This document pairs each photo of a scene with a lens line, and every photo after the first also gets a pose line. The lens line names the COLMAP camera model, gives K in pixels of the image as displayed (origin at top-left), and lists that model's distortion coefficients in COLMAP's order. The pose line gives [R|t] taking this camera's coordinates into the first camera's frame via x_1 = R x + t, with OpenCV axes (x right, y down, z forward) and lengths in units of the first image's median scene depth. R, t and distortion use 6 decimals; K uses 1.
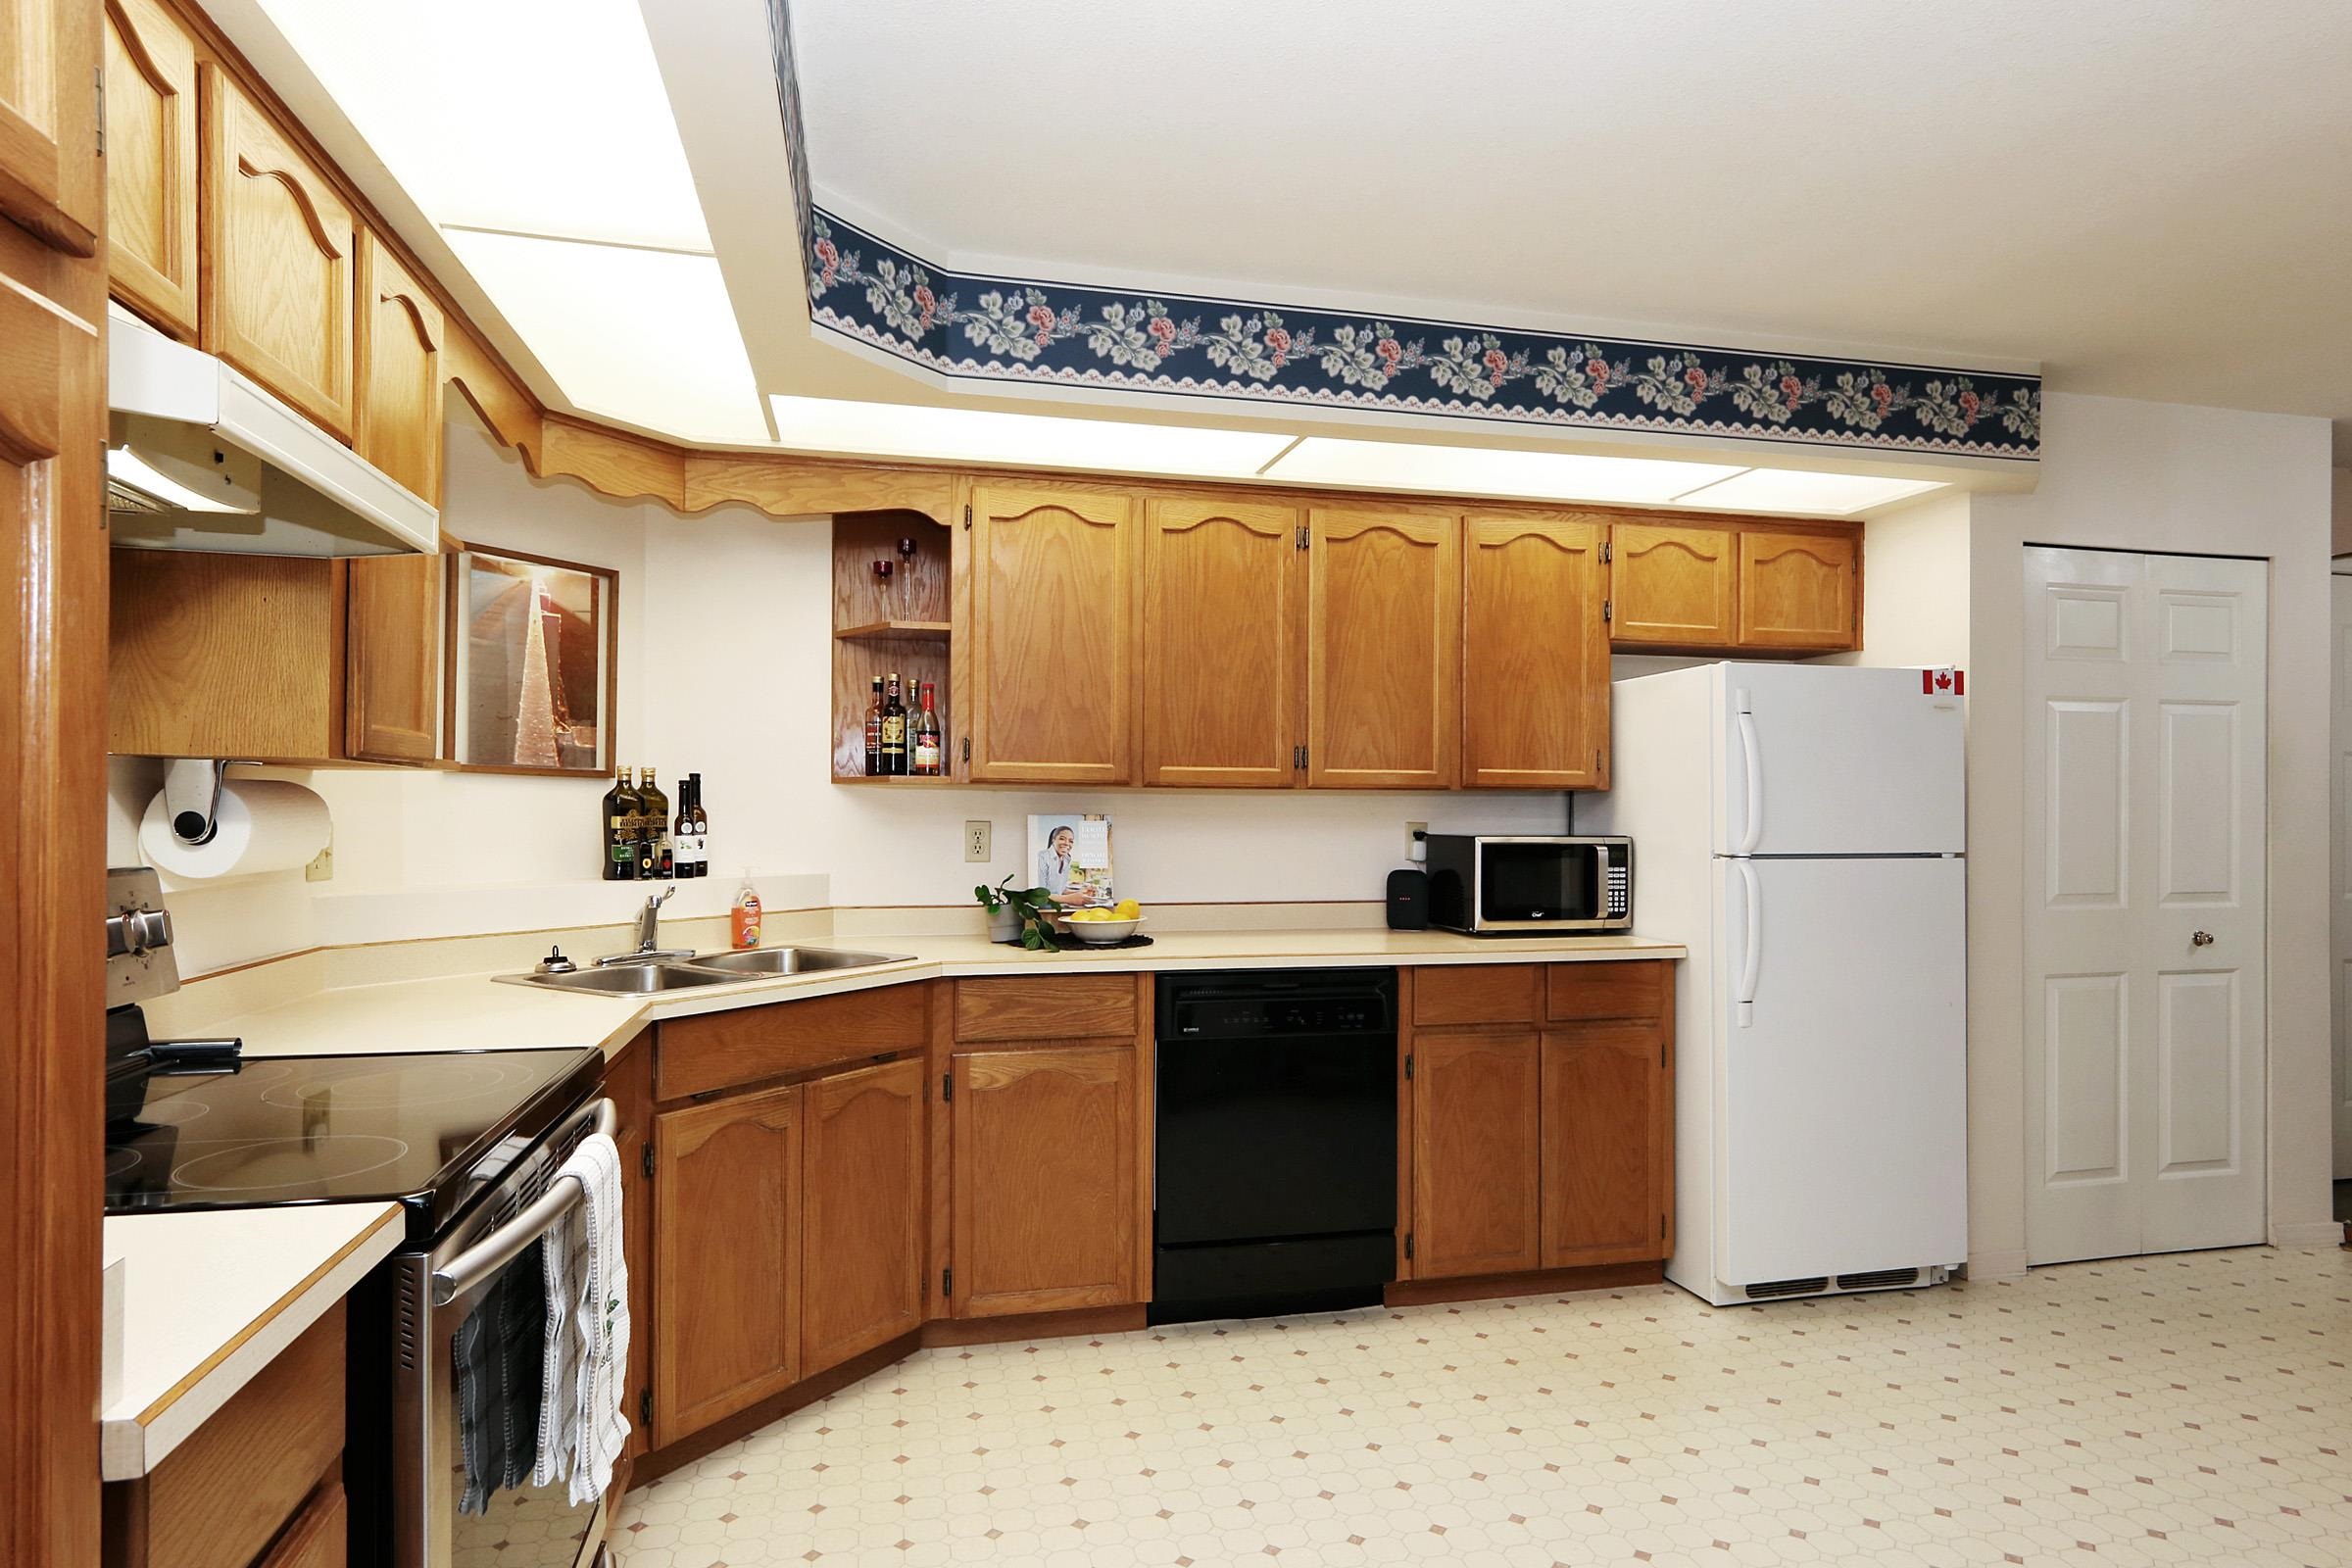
lens RADIAL K [[1300.3, 0, 1172.5], [0, 1300.3, 789.9], [0, 0, 1]] dist [-0.004936, -0.000415]
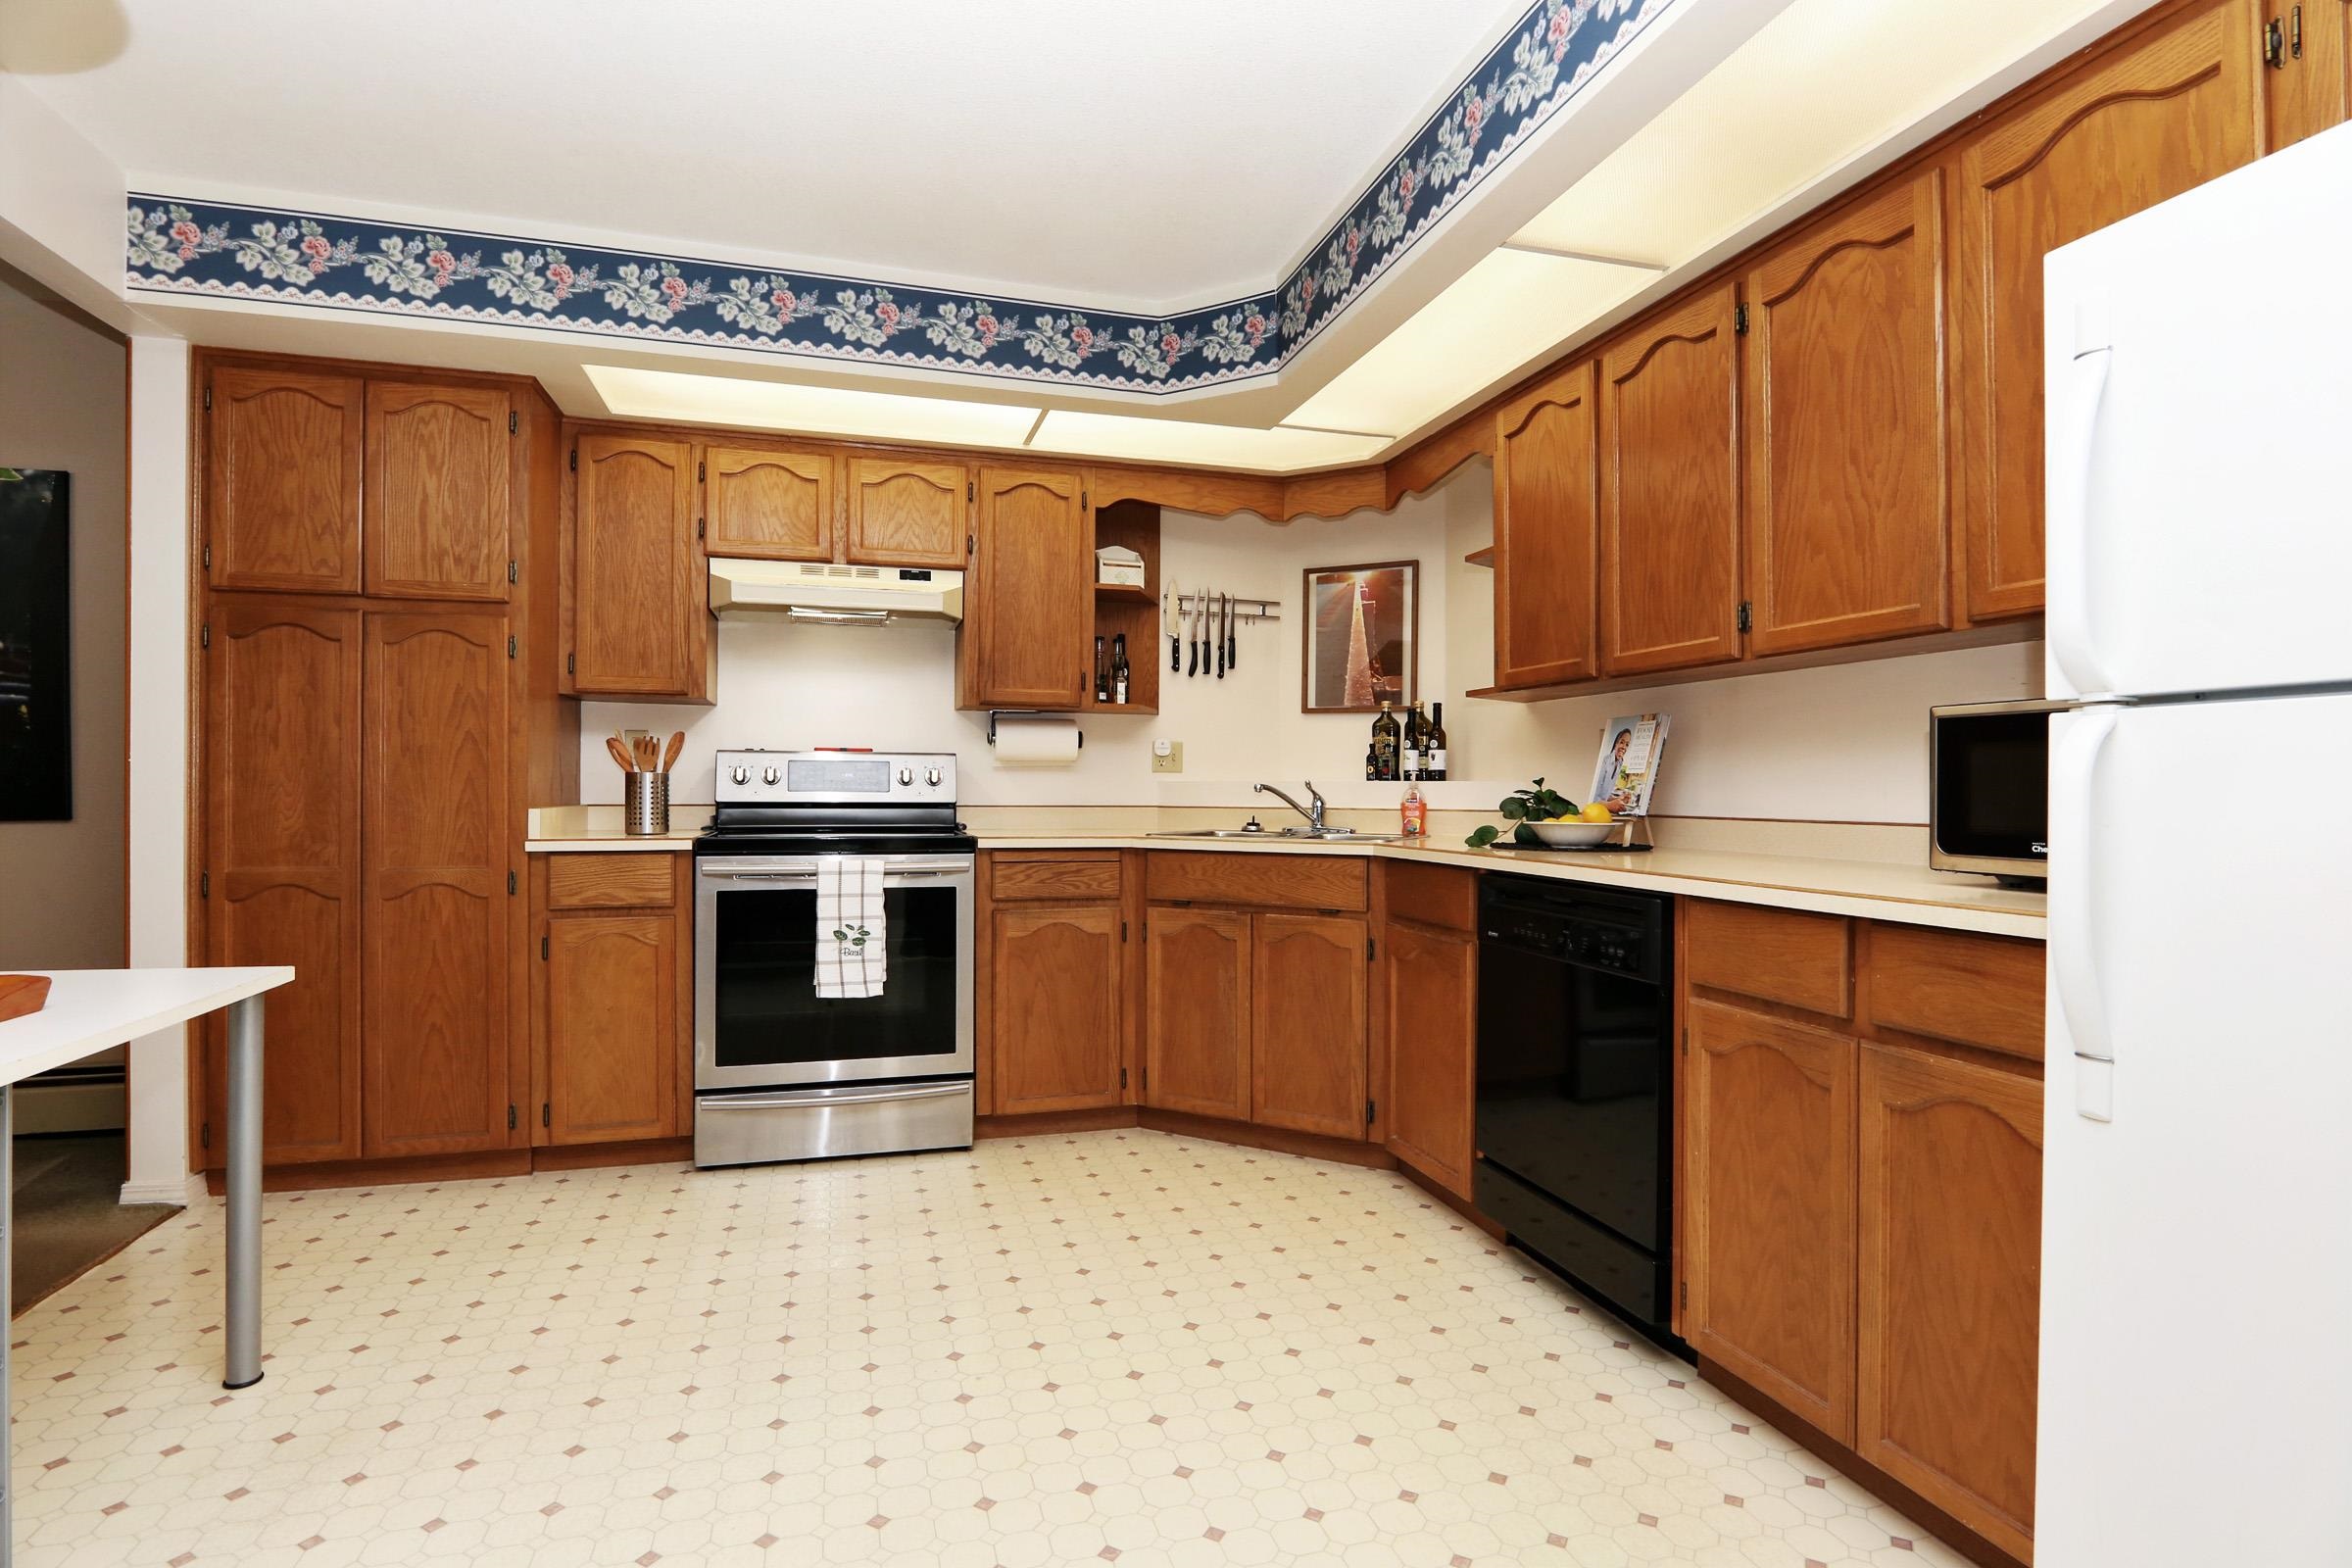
lens RADIAL K [[1142.9, 0, 1178.3], [0, 1142.9, 786.0], [0, 0, 1]] dist [-0.019637, 0.000303]
pose [[0.062658, -0.006813, -0.998012, 0.759279], [0.013119, 0.999896, -0.006002, 0.074438], [0.997949, -0.012717, 0.062741, 0.672649]]
